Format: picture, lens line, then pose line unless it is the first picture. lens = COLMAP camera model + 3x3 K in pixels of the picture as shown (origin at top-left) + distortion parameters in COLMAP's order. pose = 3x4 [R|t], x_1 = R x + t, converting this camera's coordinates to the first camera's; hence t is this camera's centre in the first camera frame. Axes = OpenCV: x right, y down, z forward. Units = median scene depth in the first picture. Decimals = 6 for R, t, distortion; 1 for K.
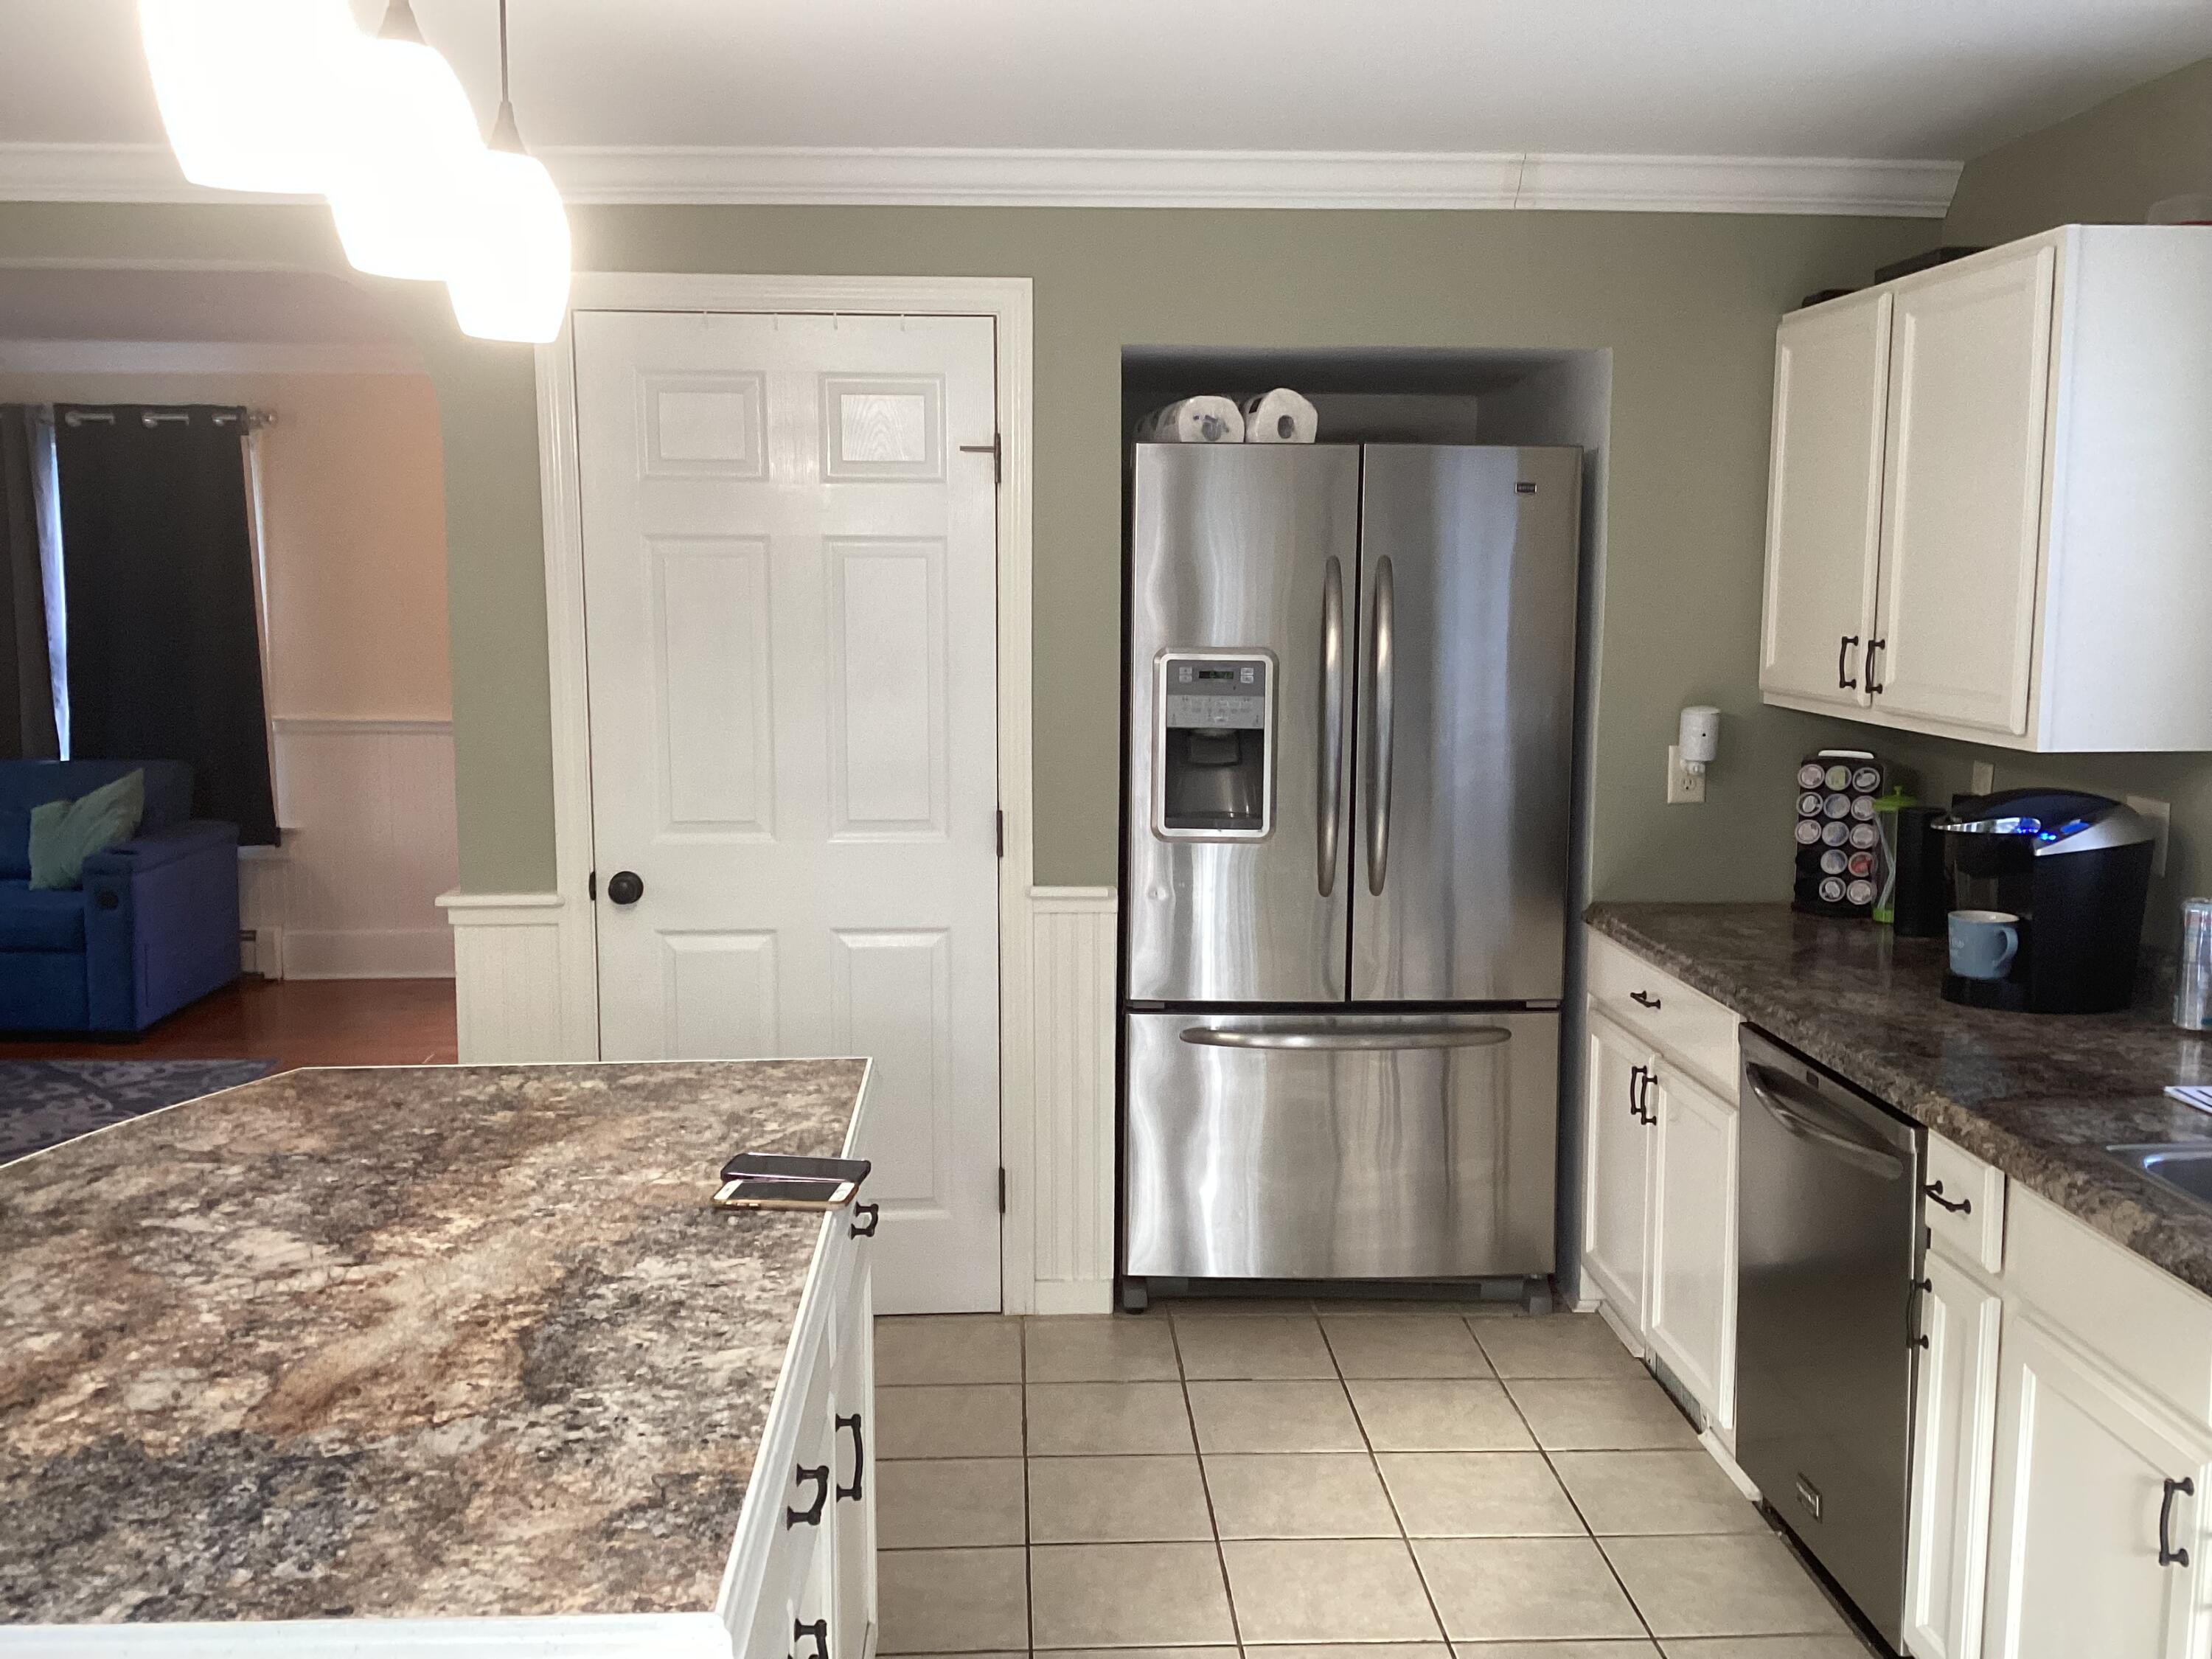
lens RADIAL K [[1977.7, 0, 1104.8], [0, 1977.7, 830.3], [0, 0, 1]] dist [0.100424, -0.173998]
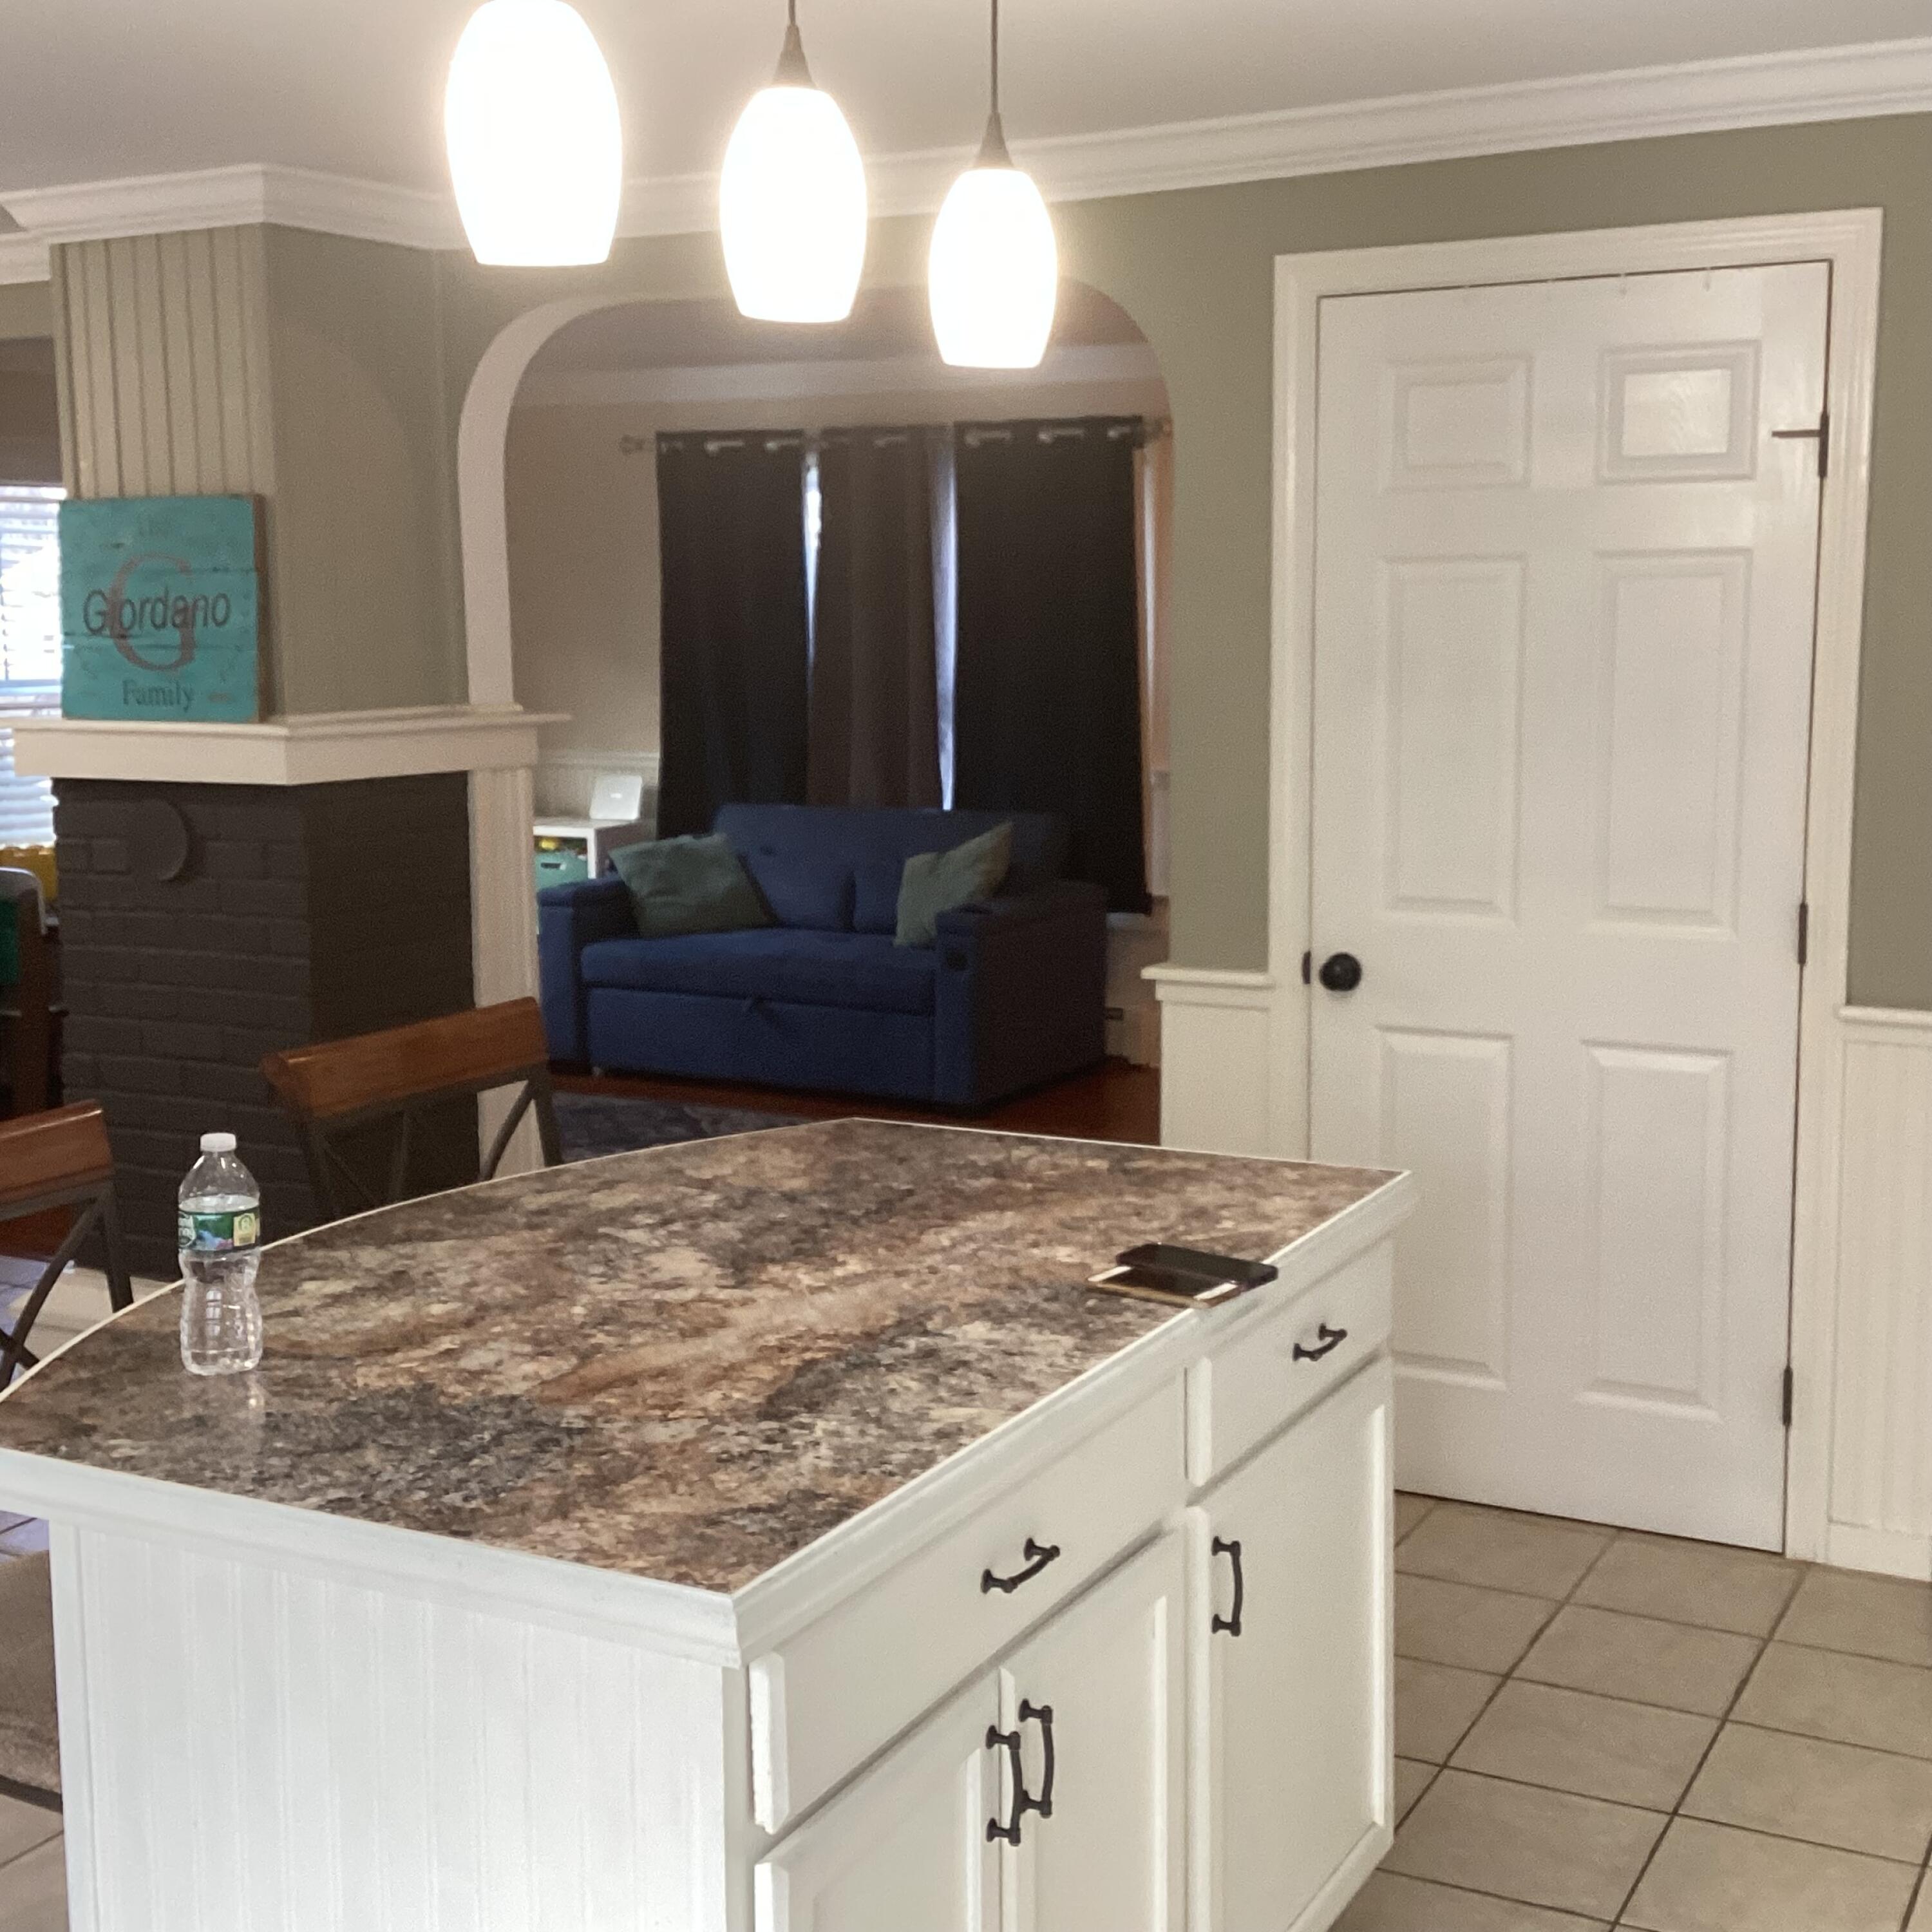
lens RADIAL K [[2581.4, 0, 980.6], [0, 2581.4, 978.1], [0, 0, 1]] dist [0.102844, 0.000000]
pose [[0.861118, 0.066440, -0.504045, 0.235346], [-0.057285, 0.997790, 0.033657, 0.003541], [0.505168, -0.000109, 0.863021, -0.049616]]
